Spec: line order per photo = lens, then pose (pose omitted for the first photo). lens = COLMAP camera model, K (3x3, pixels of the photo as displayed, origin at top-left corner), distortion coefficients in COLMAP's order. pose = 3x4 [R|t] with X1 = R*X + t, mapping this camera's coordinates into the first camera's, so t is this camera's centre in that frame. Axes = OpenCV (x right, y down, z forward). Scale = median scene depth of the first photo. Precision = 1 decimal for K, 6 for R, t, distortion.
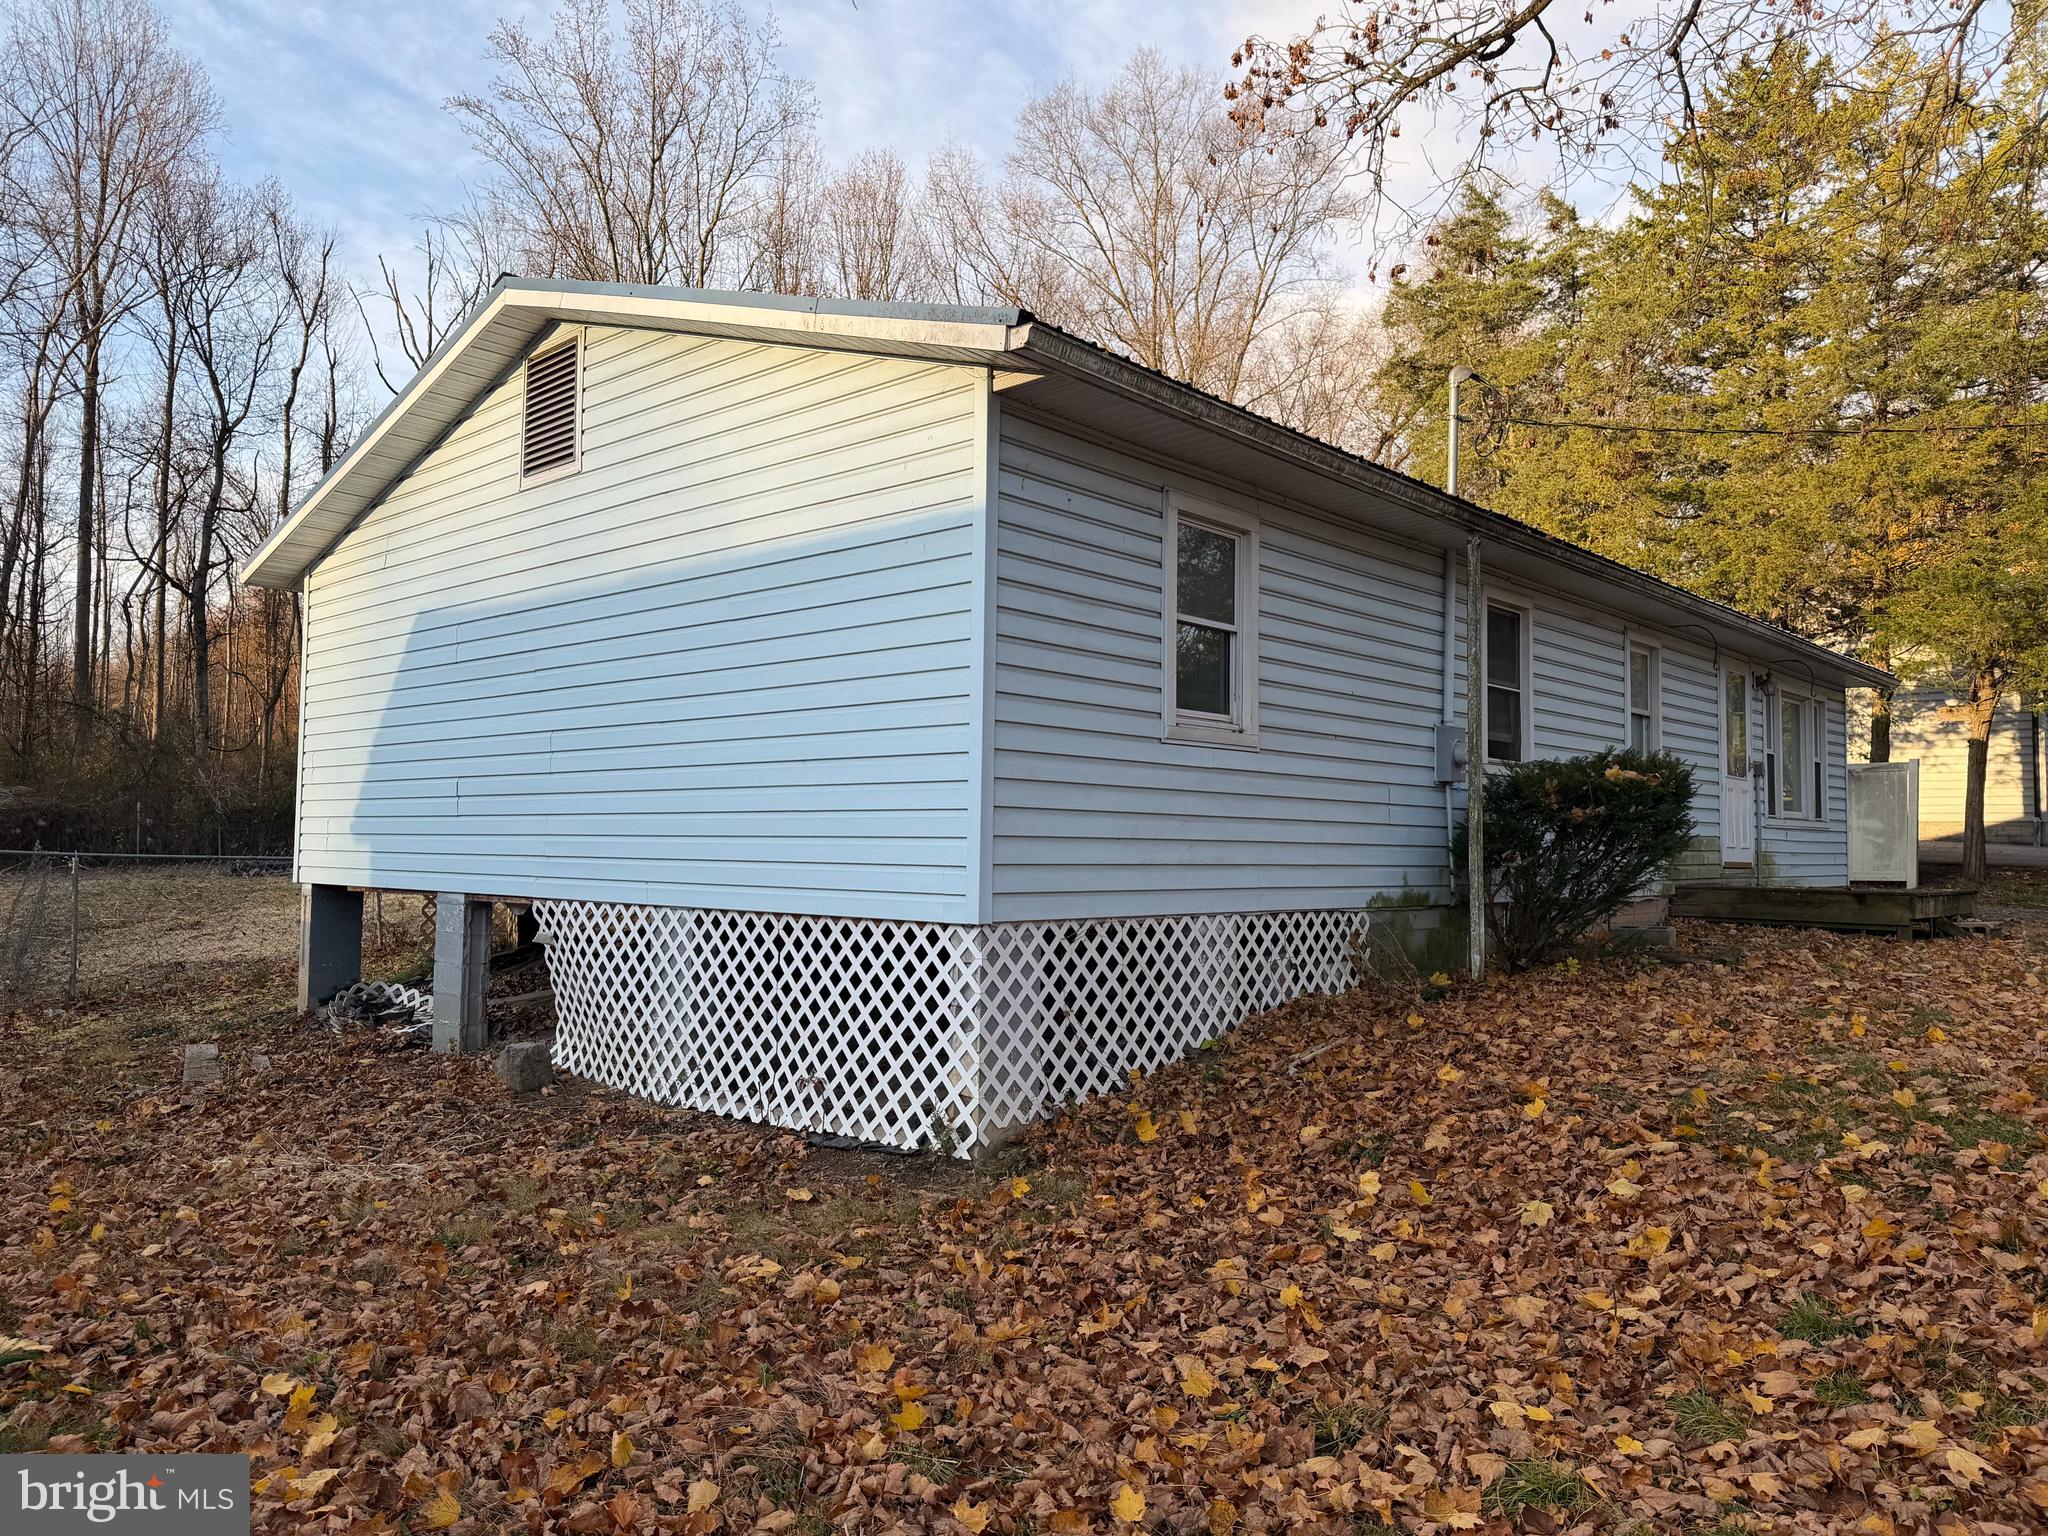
lens RADIAL K [[1410.1, 0, 1021.7], [0, 1410.1, 773.6], [0, 0, 1]] dist [0.113590, -0.134264]
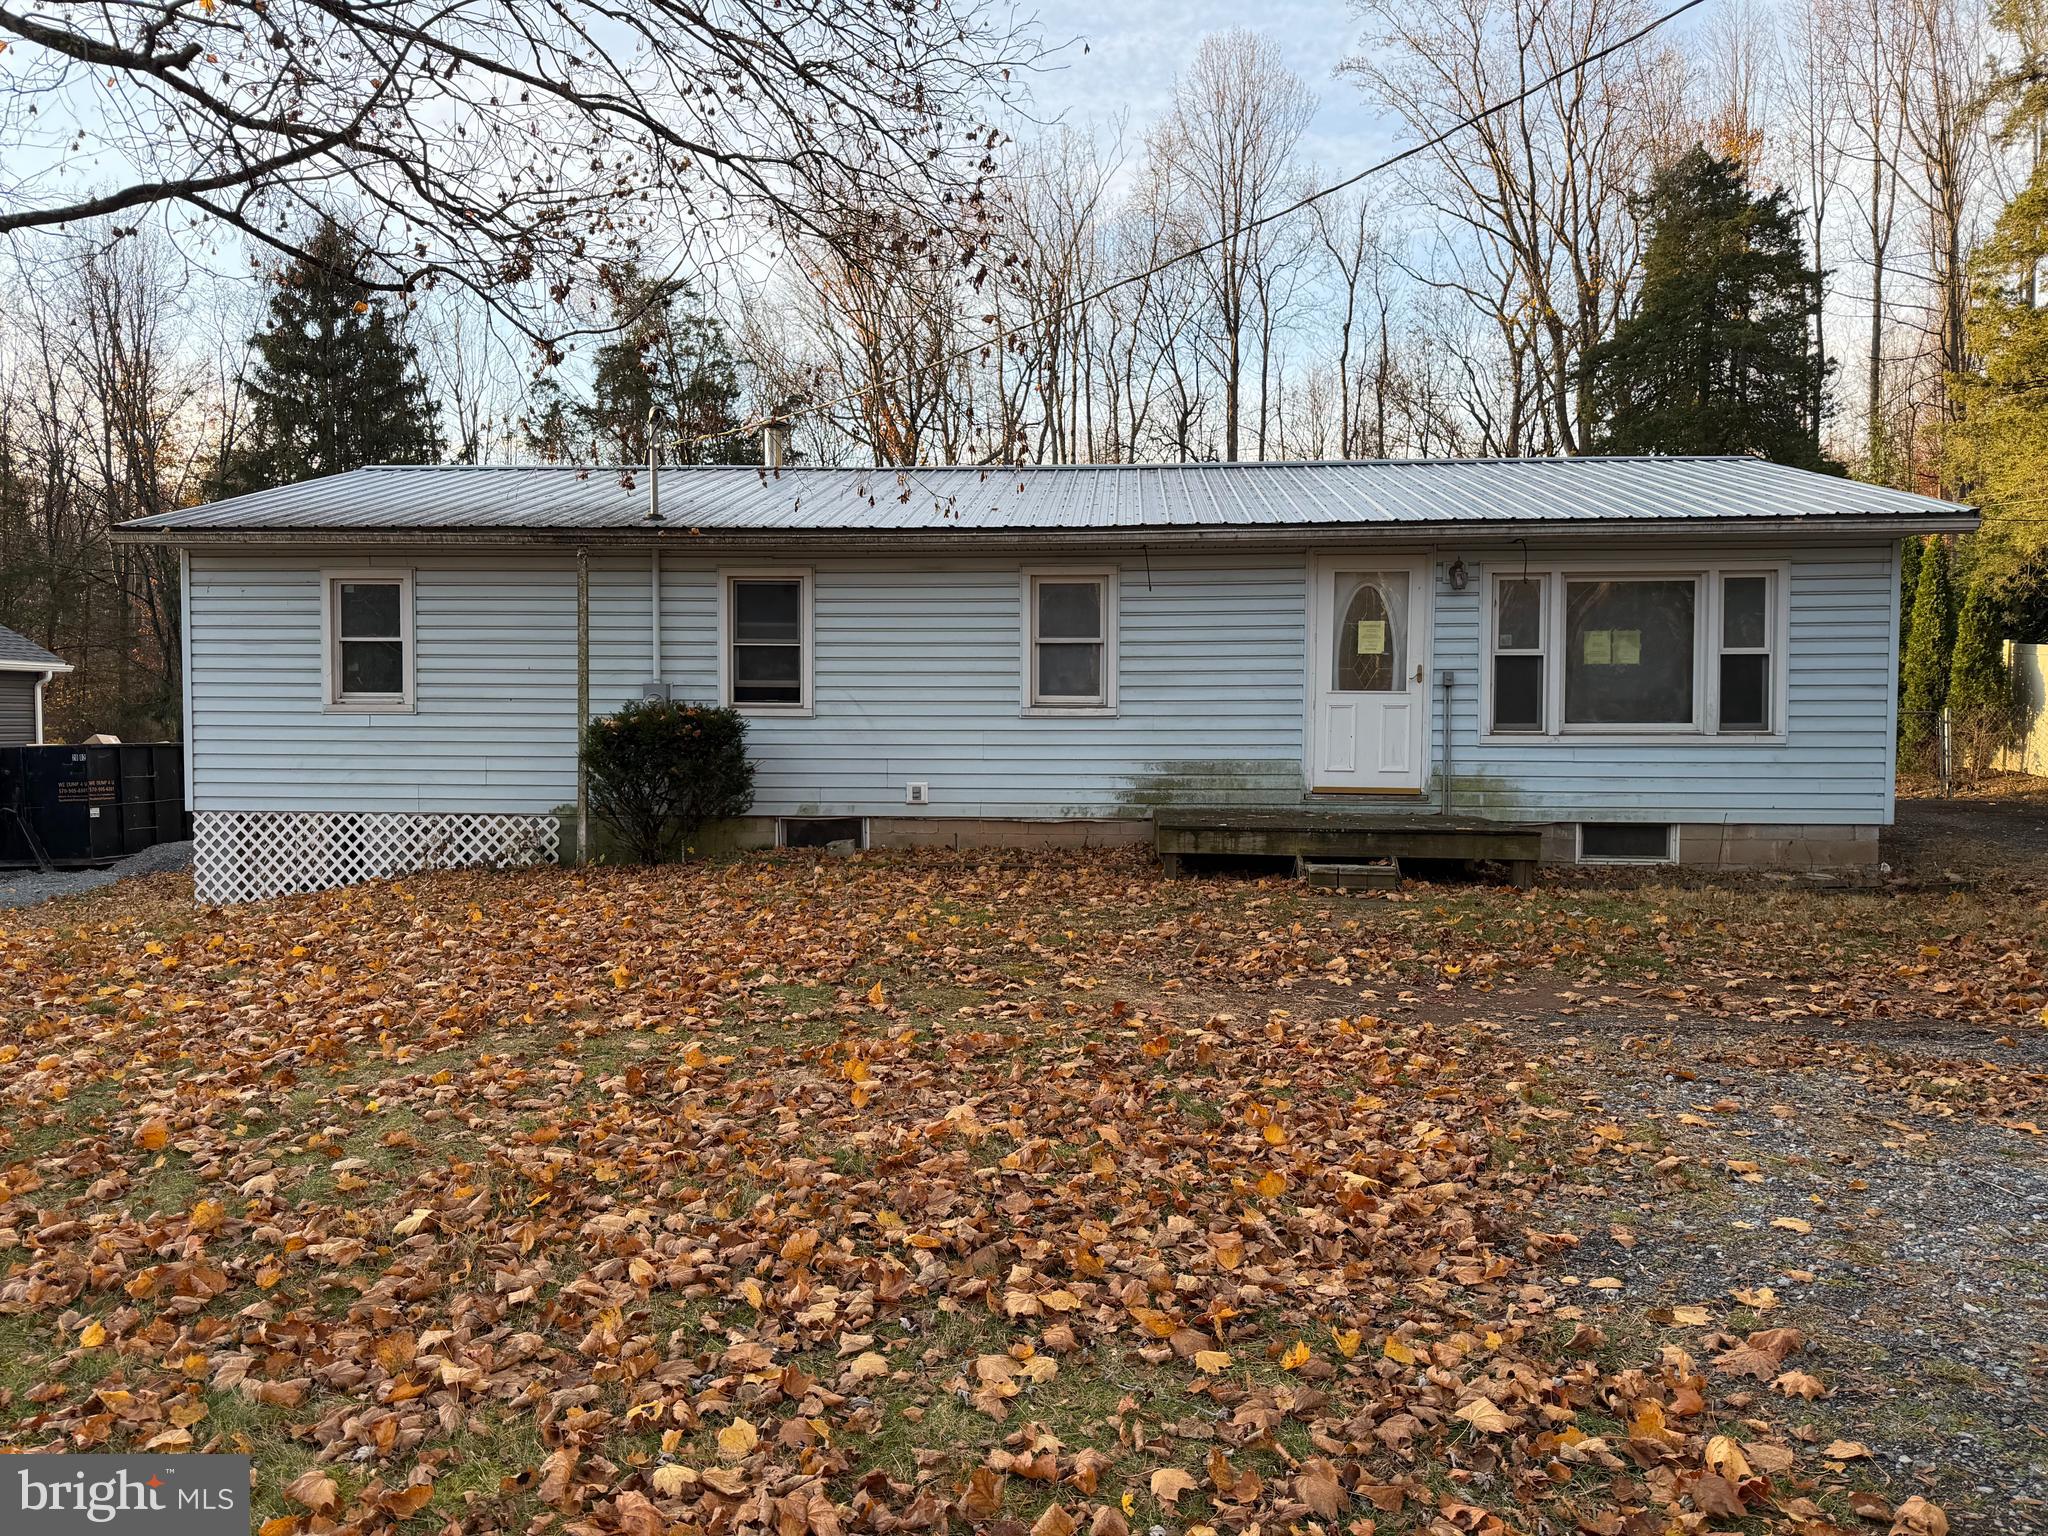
lens RADIAL K [[1409.8, 0, 1026.1], [0, 1409.8, 779.9], [0, 0, 1]] dist [0.106291, -0.137012]
pose [[0.617635, 0.024443, -0.786085, 1.997855], [0.042057, 0.997060, 0.064047, -0.017981], [0.785340, -0.072618, 0.614791, 0.567104]]
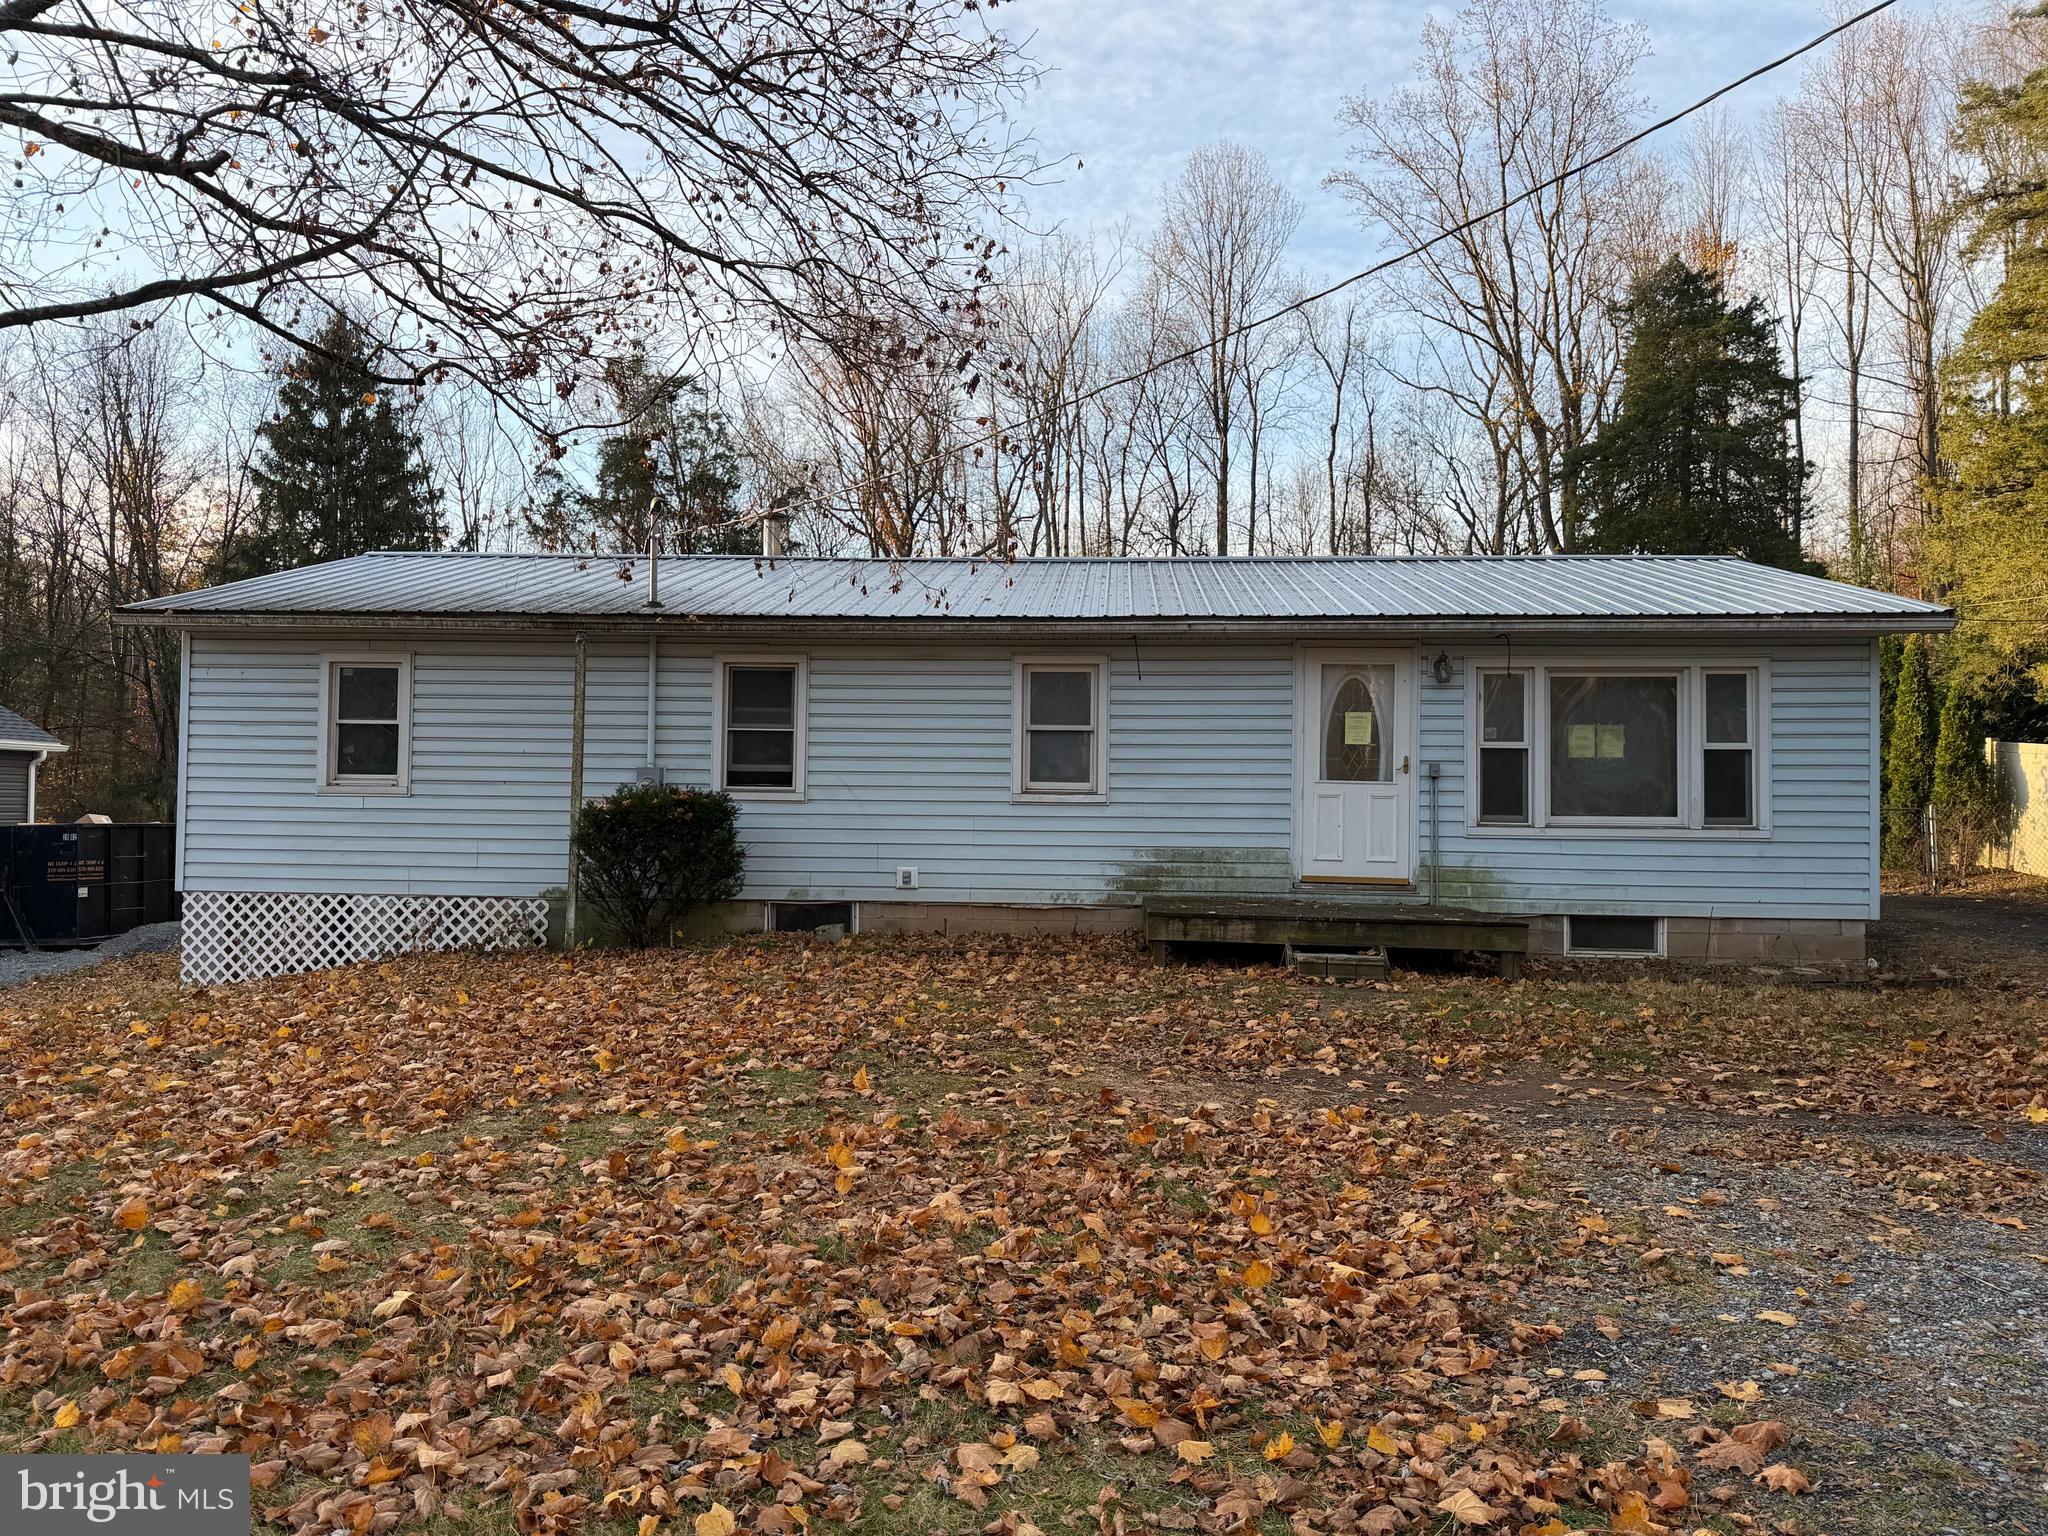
lens RADIAL K [[1410.1, 0, 1021.7], [0, 1410.1, 773.6], [0, 0, 1]] dist [0.113590, -0.134264]
pose [[0.619968, -0.022243, -0.784311, 2.011025], [0.032888, 0.999456, -0.002348, -0.016208], [0.783937, -0.024338, 0.620363, 0.558936]]
